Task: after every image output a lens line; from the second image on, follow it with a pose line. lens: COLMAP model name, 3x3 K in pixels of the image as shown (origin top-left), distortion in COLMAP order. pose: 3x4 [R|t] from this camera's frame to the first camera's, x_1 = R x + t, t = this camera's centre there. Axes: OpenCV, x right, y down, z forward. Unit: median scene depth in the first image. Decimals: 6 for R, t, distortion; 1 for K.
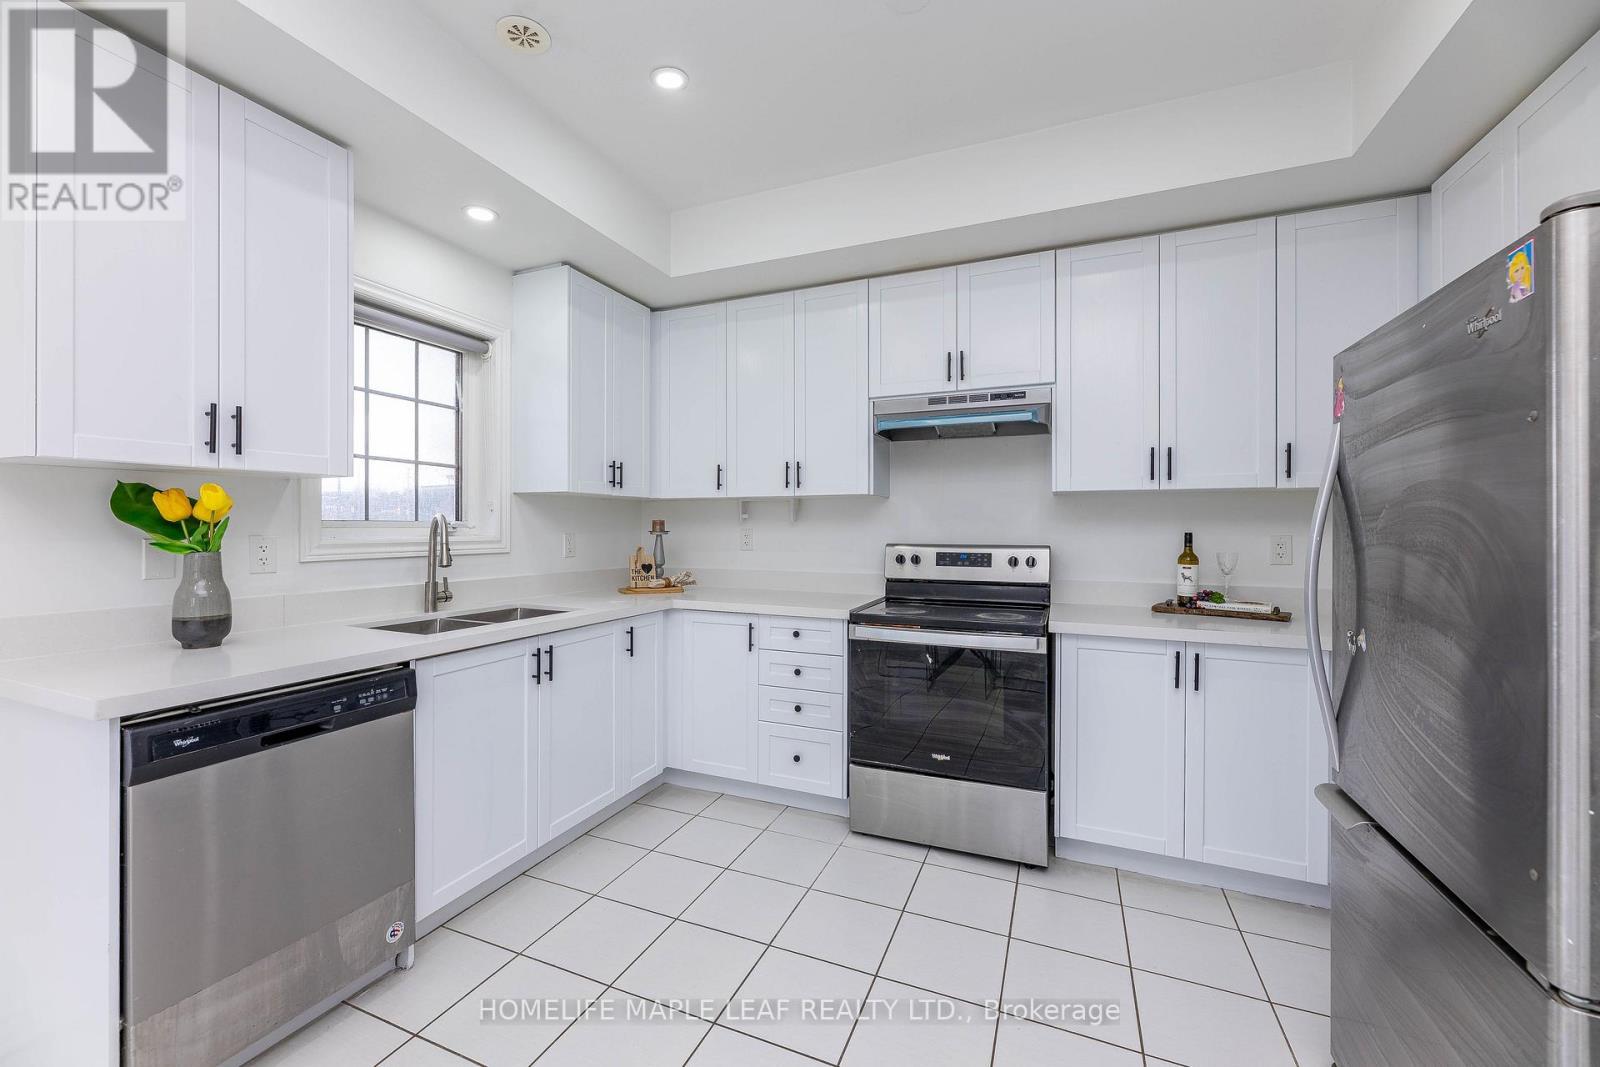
lens RADIAL K [[637.0, 0, 800.0], [0, 637.0, 533.5], [0, 0, 1]] dist [-0.000570, -0.000176]
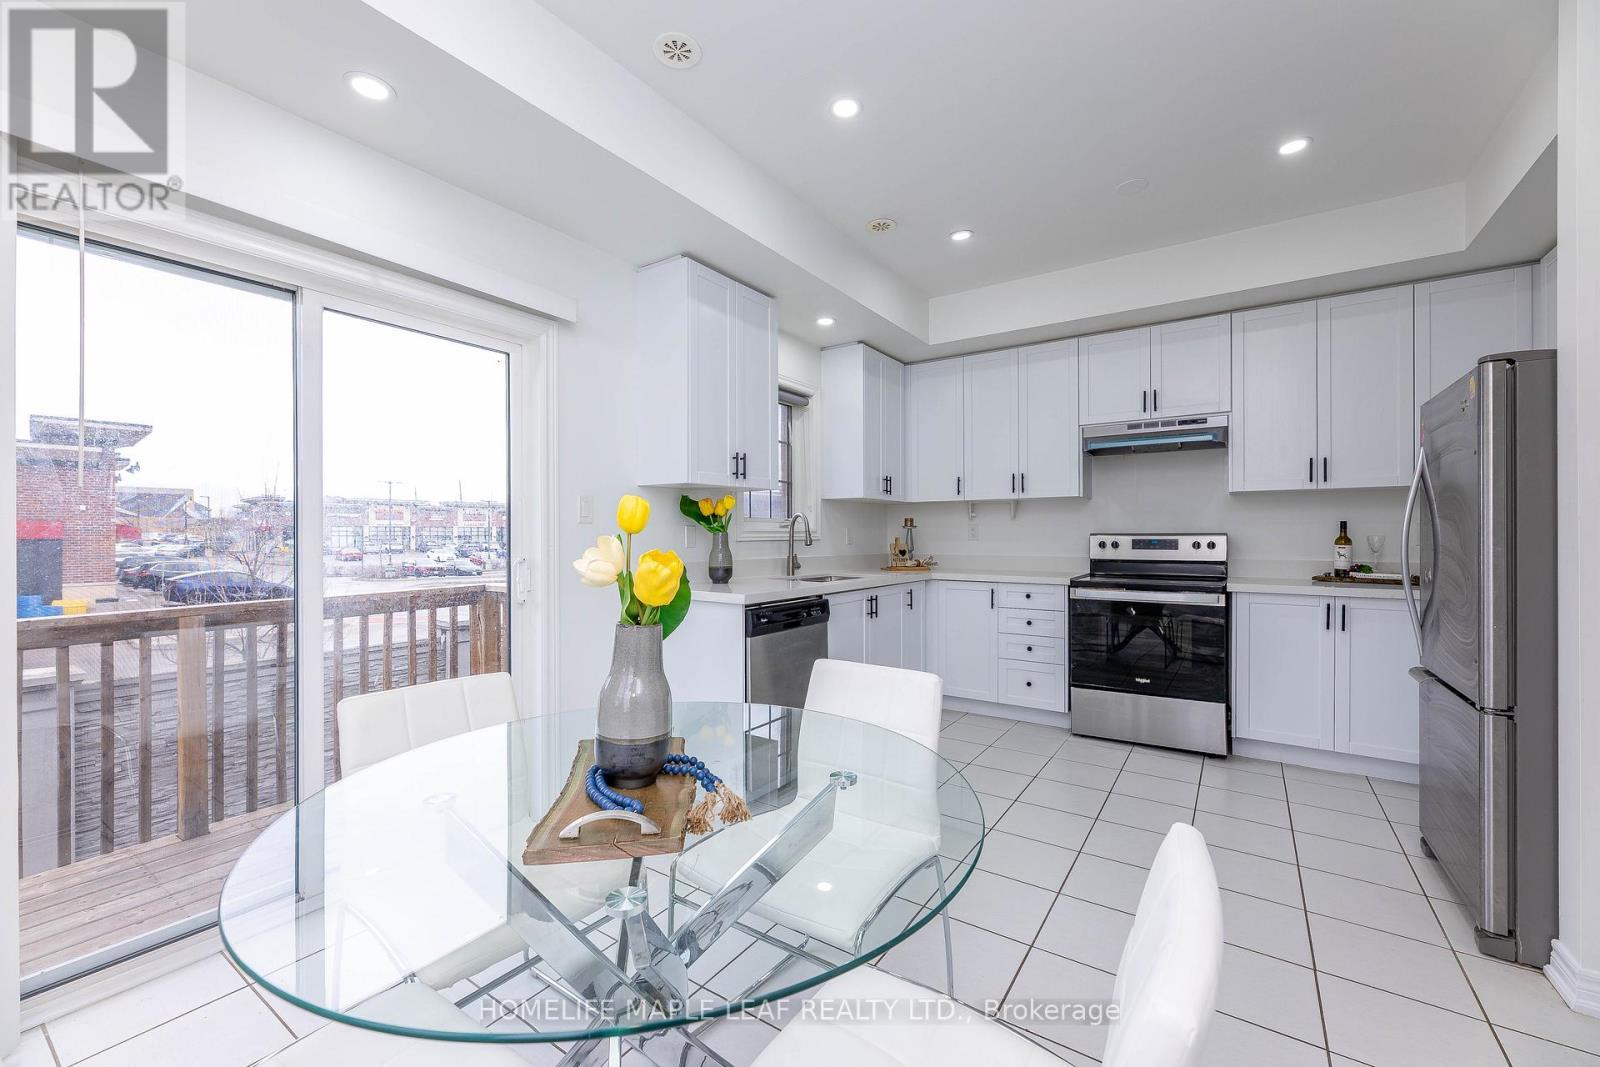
lens RADIAL K [[647.2, 0, 805.6], [0, 647.2, 541.5], [0, 0, 1]] dist [-0.002132, -0.000202]
pose [[0.980397, -0.002649, -0.197014, -0.213043], [0.002574, 0.999996, -0.000634, 0.038047], [0.197015, 0.000115, 0.980400, -0.517961]]
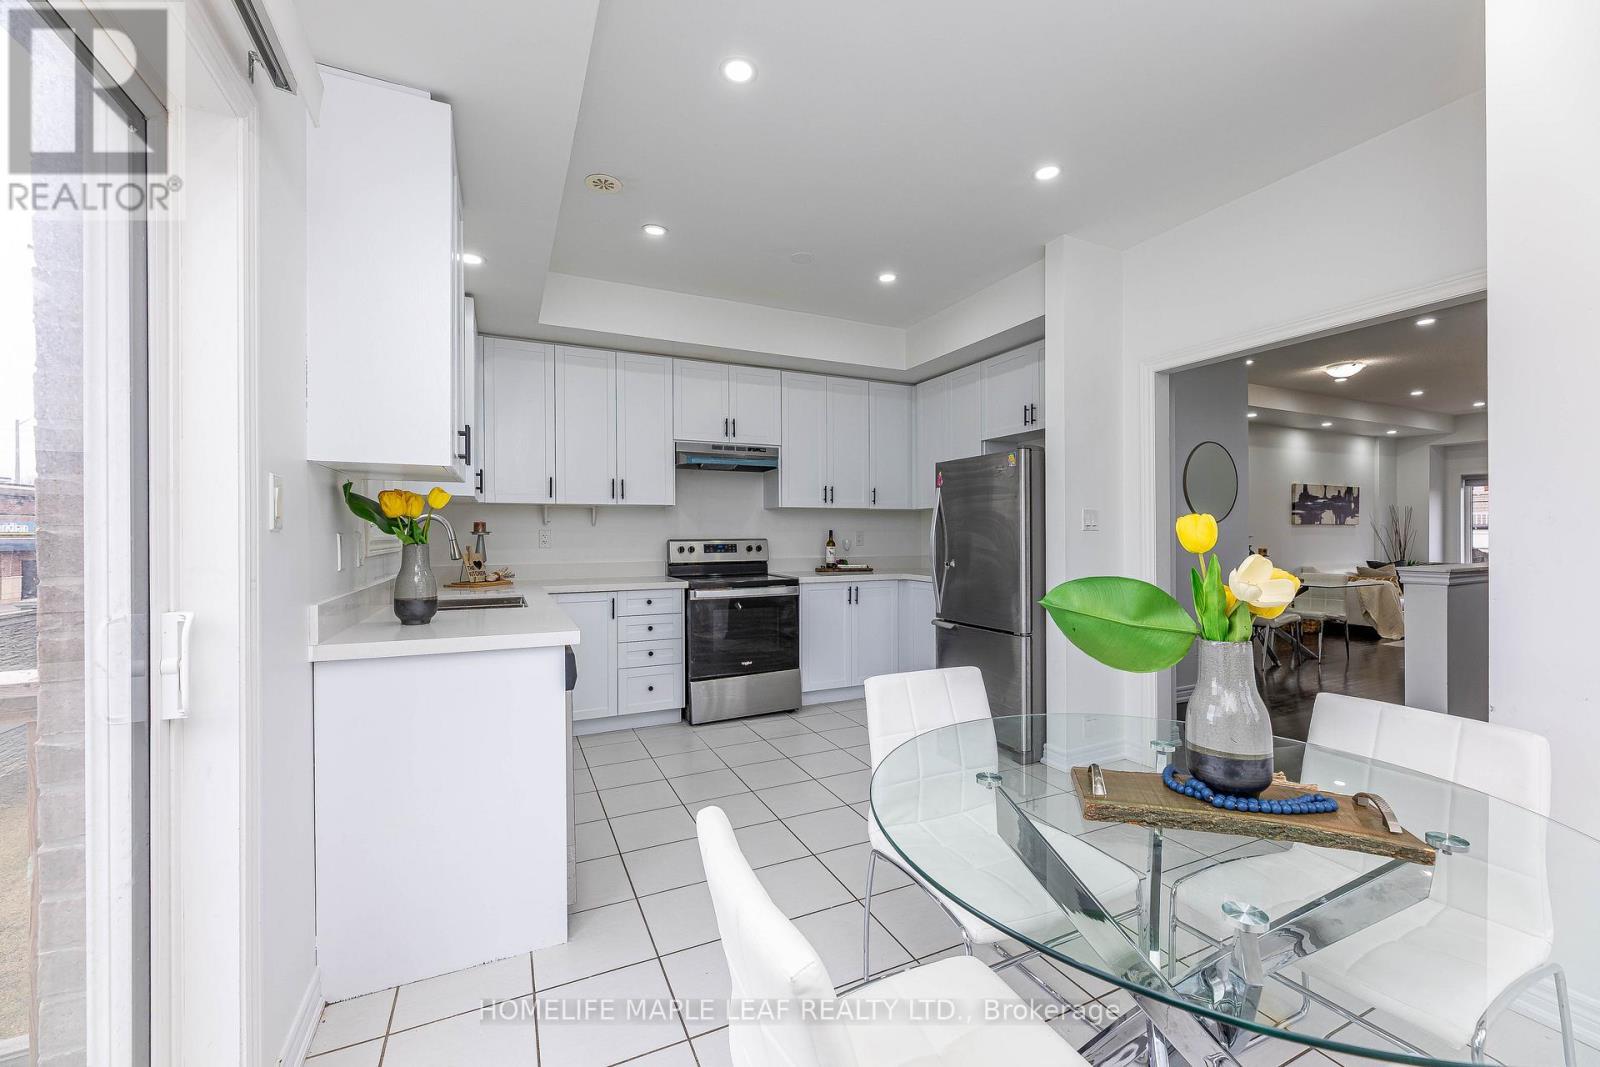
lens RADIAL K [[634.1, 0, 798.6], [0, 634.1, 538.0], [0, 0, 1]] dist [0.000029, -0.000044]
pose [[0.666483, -0.010569, 0.745446, -0.871322], [0.015358, 0.999882, 0.000446, 0.019560], [-0.745362, 0.011151, 0.666566, -0.207828]]
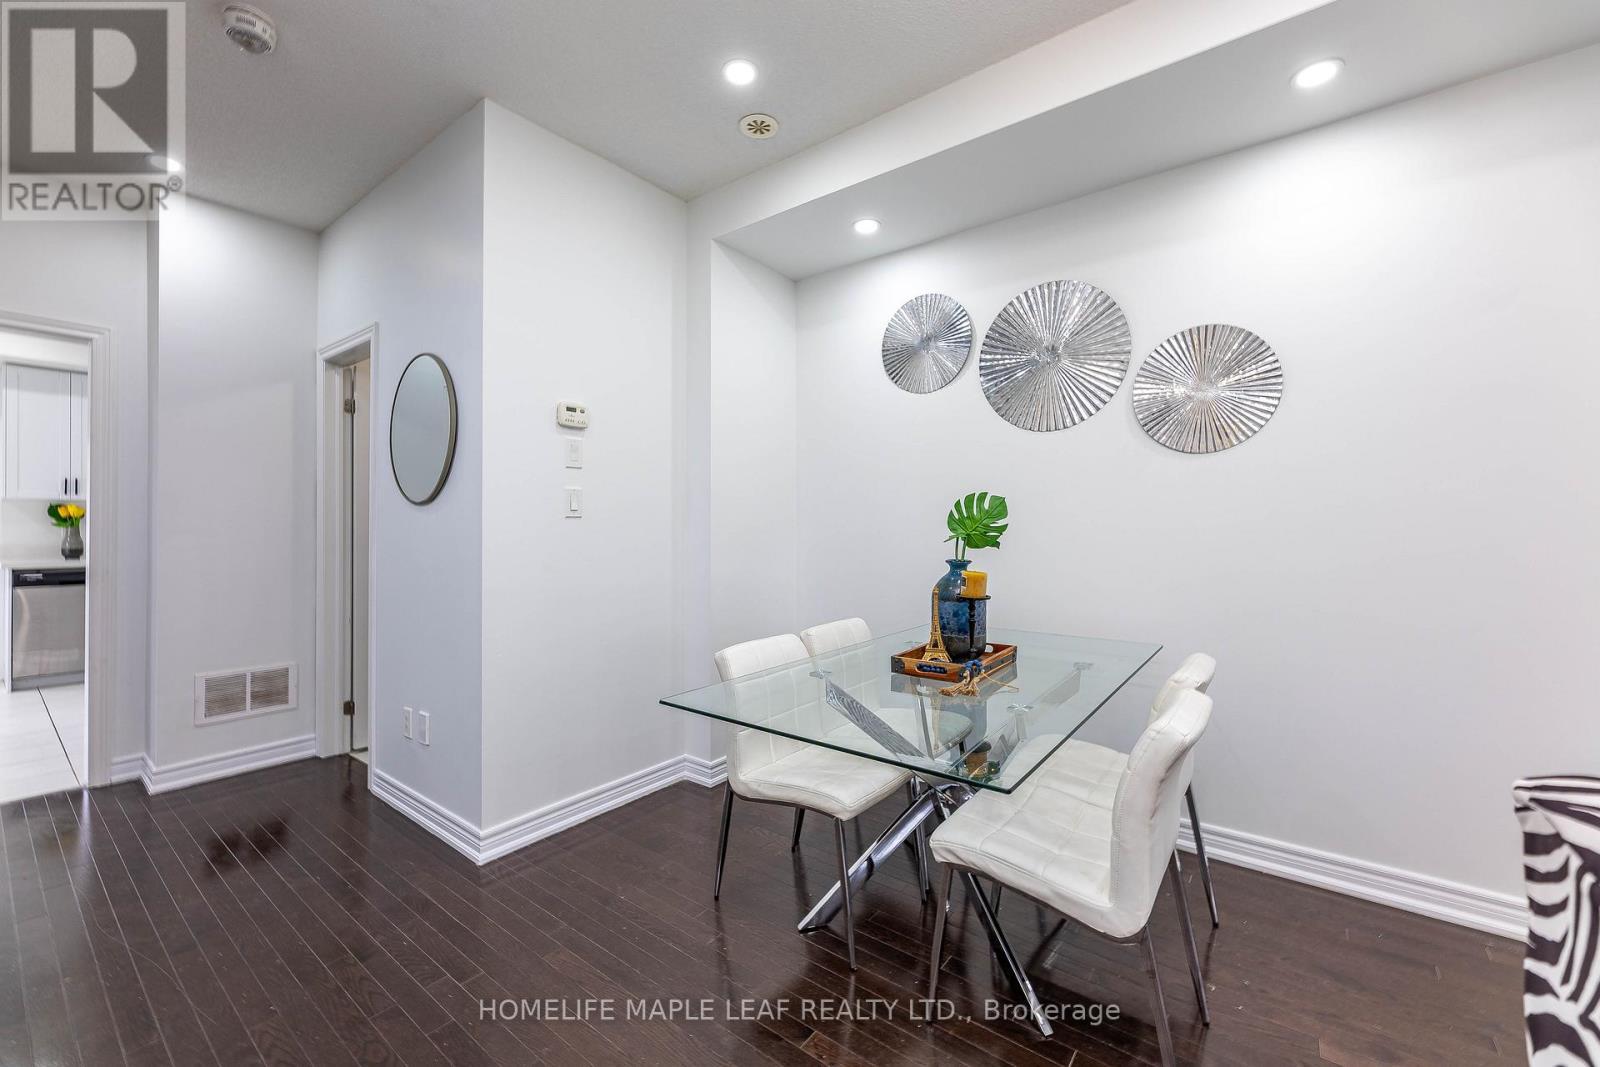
lens RADIAL K [[661.1, 0, 793.5], [0, 661.1, 523.5], [0, 0, 1]] dist [0.000015, -0.000013]
pose [[0.973136, -0.002443, -0.230219, 1.990159], [0.000917, 0.999977, -0.006733, 0.023481], [0.230230, 0.006341, 0.973116, -0.801775]]
